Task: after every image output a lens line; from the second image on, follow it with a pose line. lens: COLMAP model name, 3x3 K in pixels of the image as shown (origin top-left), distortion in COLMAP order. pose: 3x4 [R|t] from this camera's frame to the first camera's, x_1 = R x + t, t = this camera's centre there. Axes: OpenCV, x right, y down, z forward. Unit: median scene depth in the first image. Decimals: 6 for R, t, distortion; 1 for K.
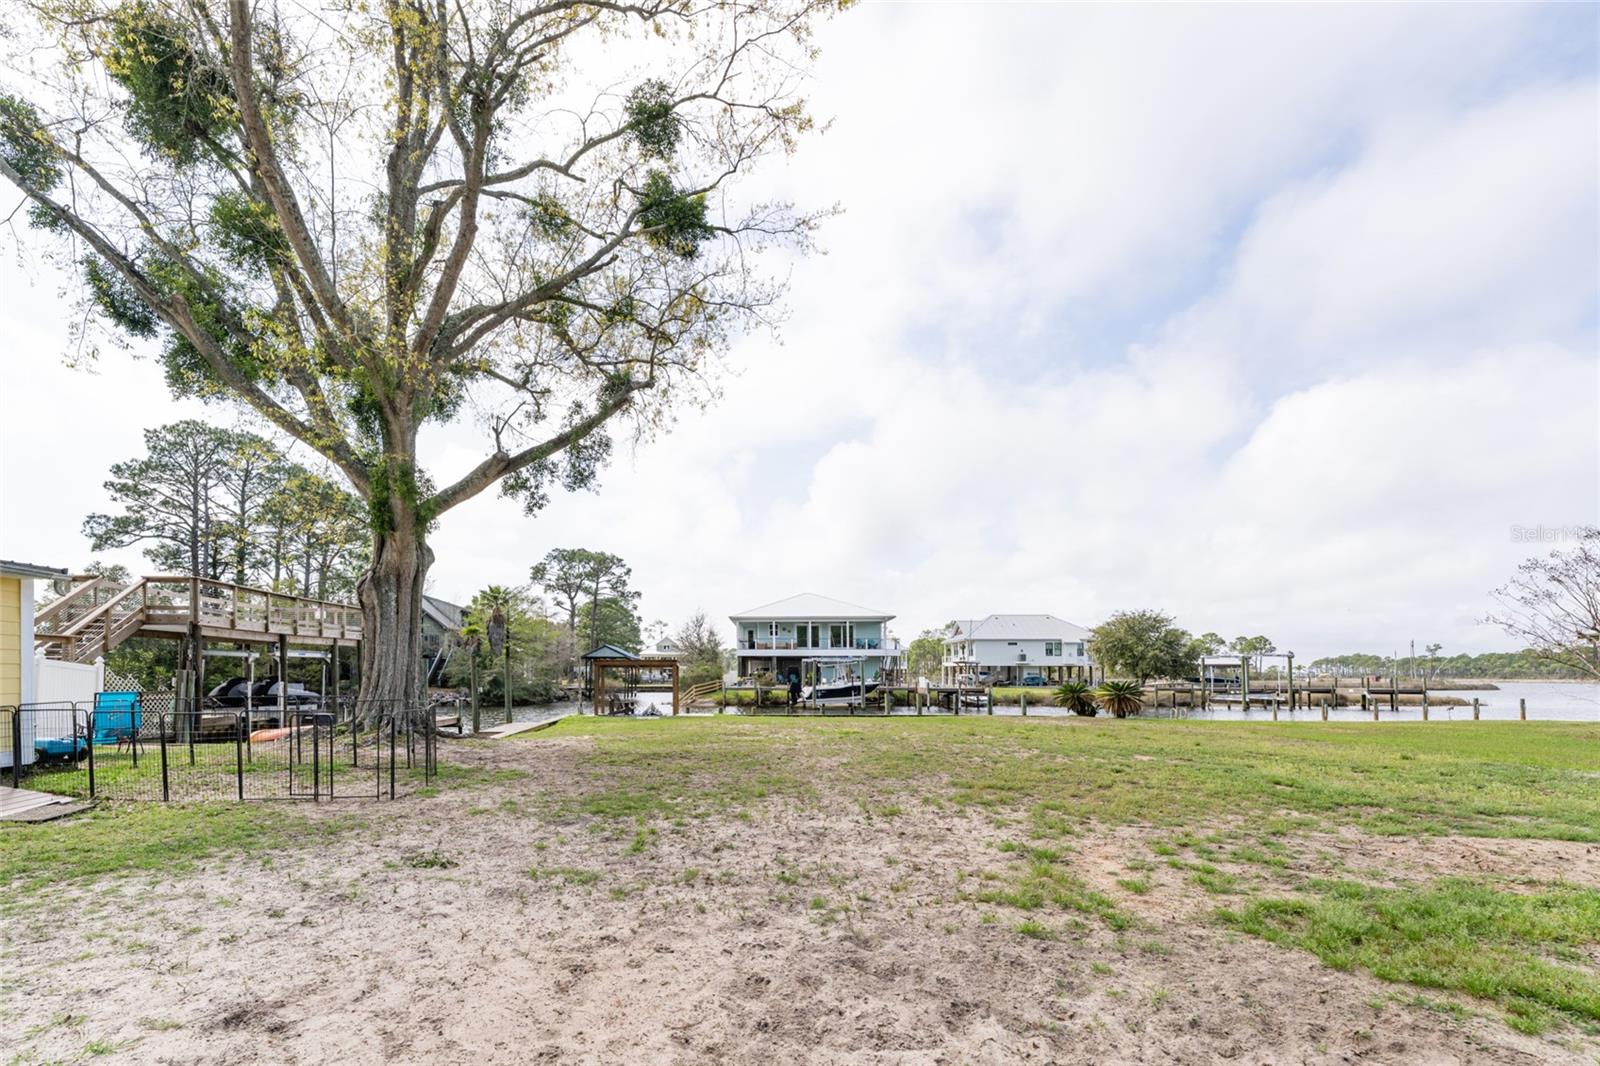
lens RADIAL K [[681.8, 0, 737.4], [0, 681.8, 675.7], [0, 0, 1]] dist [0.001239, -0.000427]
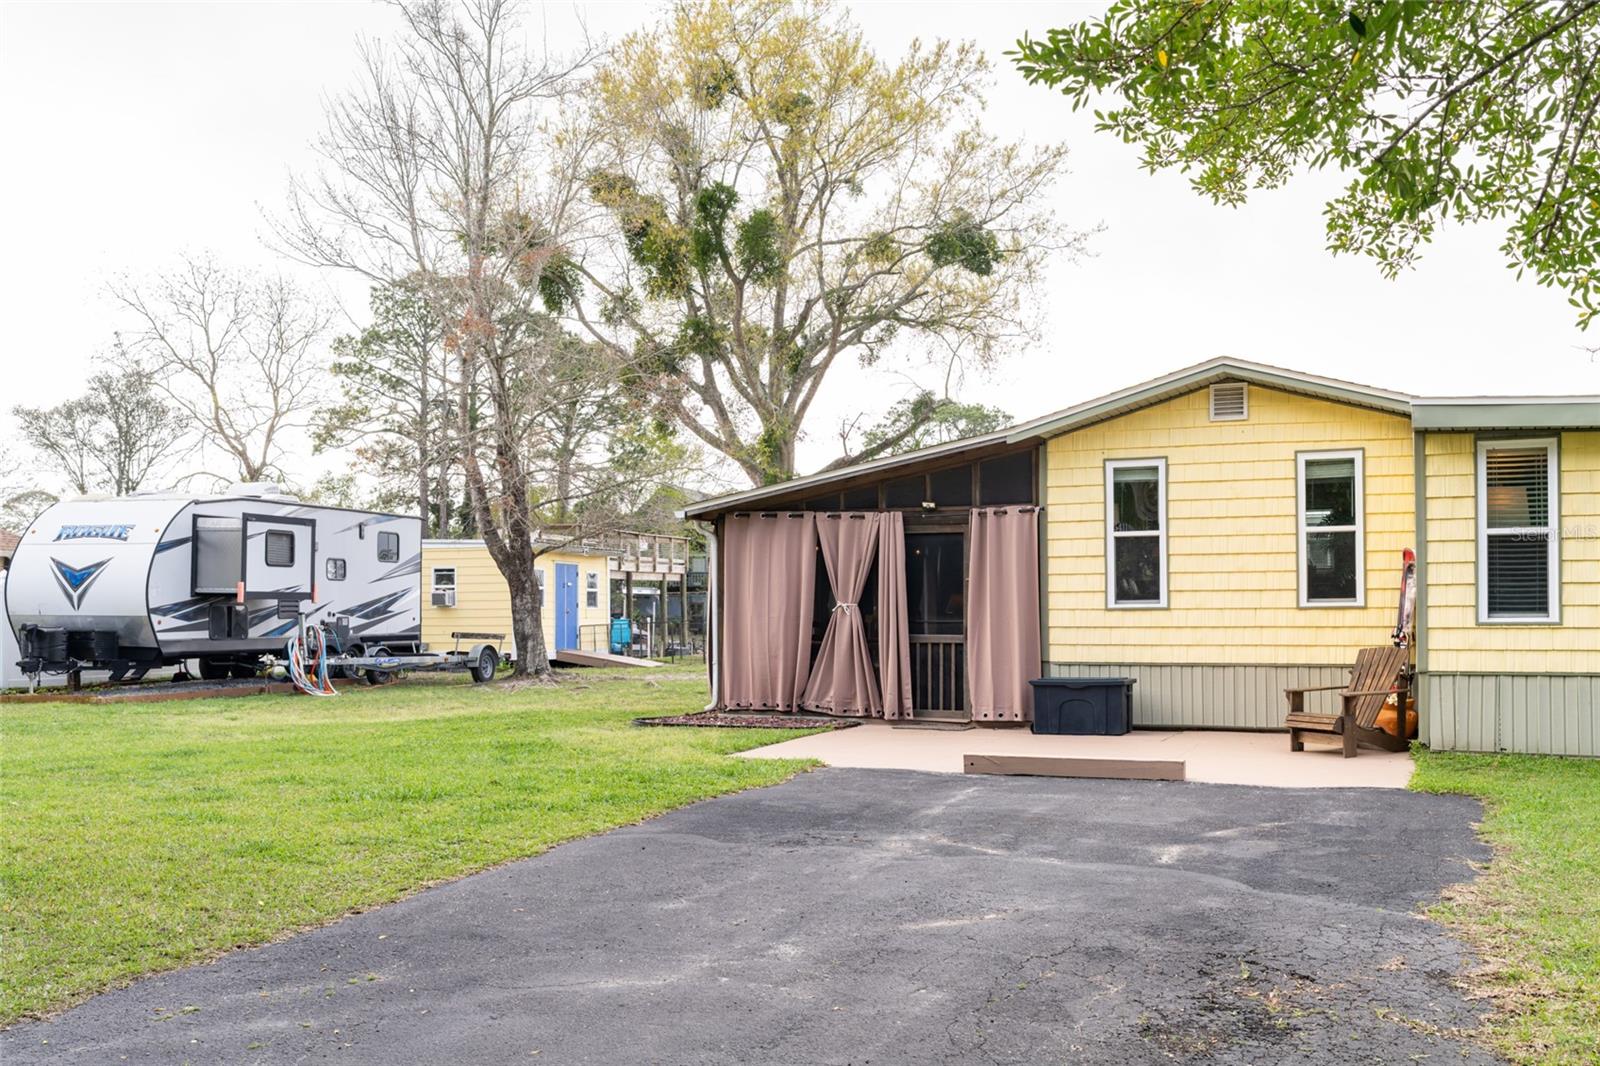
lens RADIAL K [[1587.5, 0, 804.7], [0, 1587.5, 533.2], [0, 0, 1]] dist [-0.002211, 0.000000]
pose [[0.946415, -0.019586, -0.322357, 0.145961], [0.001407, 0.998400, -0.056529, 0.006825], [0.322949, 0.053046, 0.944929, -0.494878]]
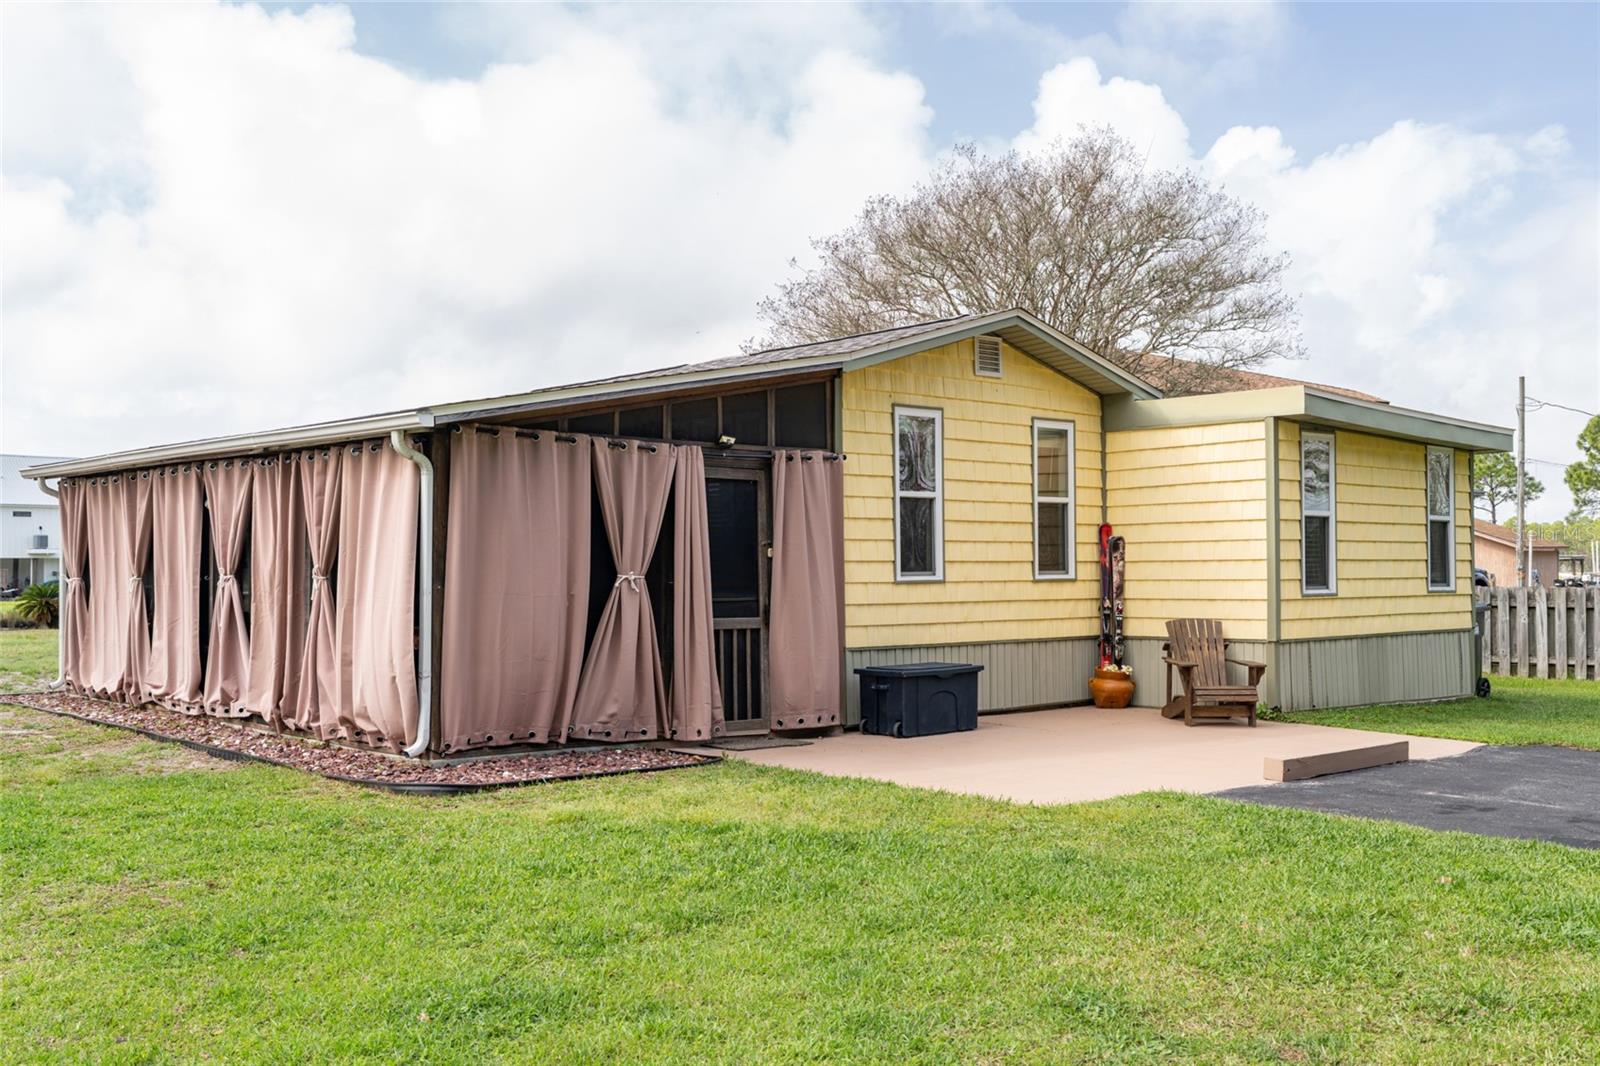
lens RADIAL K [[1587.5, 0, 792.6], [0, 1587.5, 547.6], [0, 0, 1]] dist [-0.002211, 0.000000]
pose [[0.689230, 0.008517, 0.724493, -0.086451], [0.005976, 0.999830, -0.017438, 0.003133], [-0.724518, 0.016348, 0.689062, -0.357287]]
